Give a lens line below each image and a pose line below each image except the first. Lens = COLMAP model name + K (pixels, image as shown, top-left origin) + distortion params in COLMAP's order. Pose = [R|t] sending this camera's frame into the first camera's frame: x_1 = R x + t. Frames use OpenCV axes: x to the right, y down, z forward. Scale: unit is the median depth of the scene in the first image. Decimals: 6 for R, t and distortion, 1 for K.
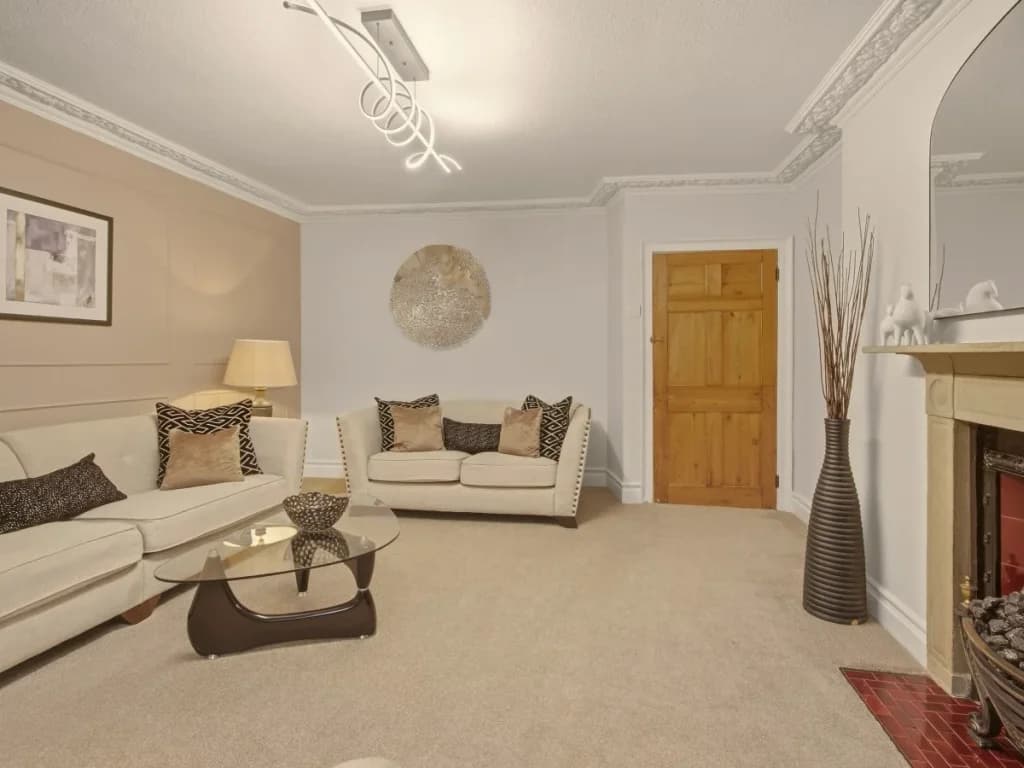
lens RADIAL K [[536.1, 0, 532.7], [0, 536.1, 379.3], [0, 0, 1]] dist [-0.002543, 0.000093]
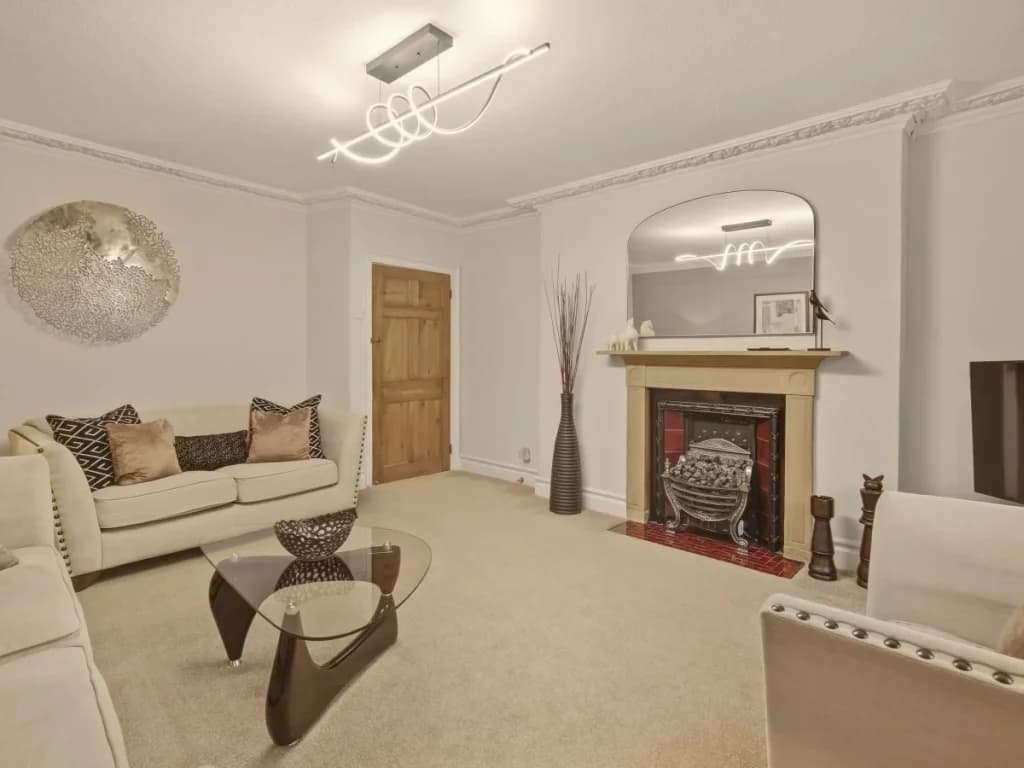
lens RADIAL K [[522.7, 0, 509.9], [0, 522.7, 376.0], [0, 0, 1]] dist [-0.002054, -0.001474]
pose [[0.541685, -0.032527, 0.839952, -0.553038], [0.032102, 0.999323, 0.017995, -0.009471], [-0.839968, 0.017217, 0.542362, 0.168452]]
